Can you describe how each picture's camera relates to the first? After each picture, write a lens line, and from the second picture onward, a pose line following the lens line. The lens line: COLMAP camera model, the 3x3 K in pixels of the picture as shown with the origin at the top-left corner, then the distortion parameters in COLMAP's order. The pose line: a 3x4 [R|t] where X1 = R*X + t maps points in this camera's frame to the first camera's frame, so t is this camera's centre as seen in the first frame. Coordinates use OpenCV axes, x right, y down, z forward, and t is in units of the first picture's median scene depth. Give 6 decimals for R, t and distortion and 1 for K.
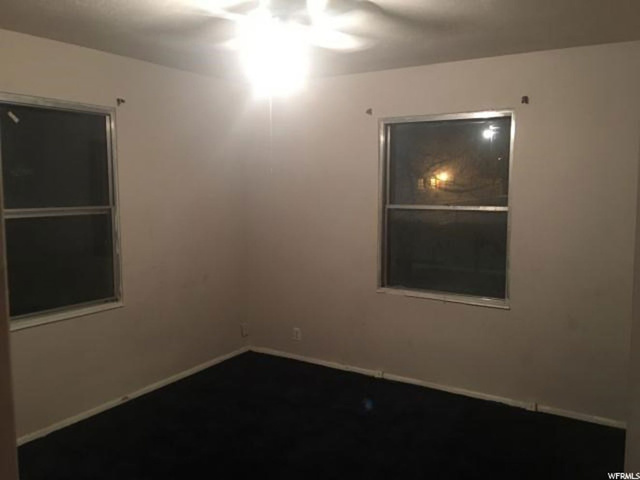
lens RADIAL K [[551.7, 0, 319.9], [0, 551.7, 241.4], [0, 0, 1]] dist [0.052549, -0.107070]
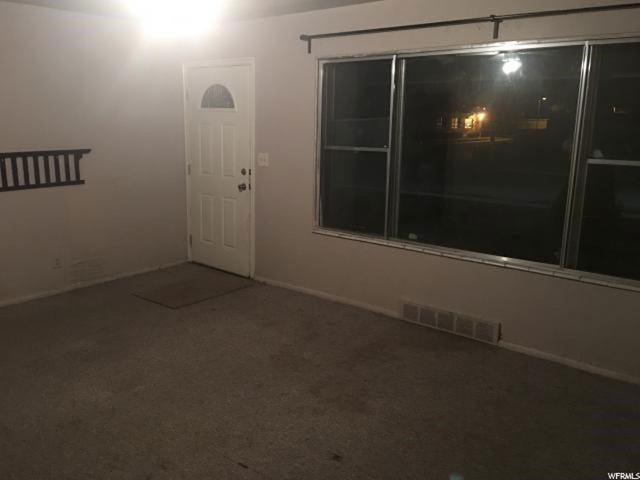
lens RADIAL K [[551.7, 0, 318.6], [0, 551.7, 244.1], [0, 0, 1]] dist [0.052549, -0.107070]
pose [[0.988031, 0.036386, -0.149902, 0.136833], [-0.019275, 0.993287, 0.114061, -0.001290], [0.153046, -0.109806, 0.982100, -0.011580]]
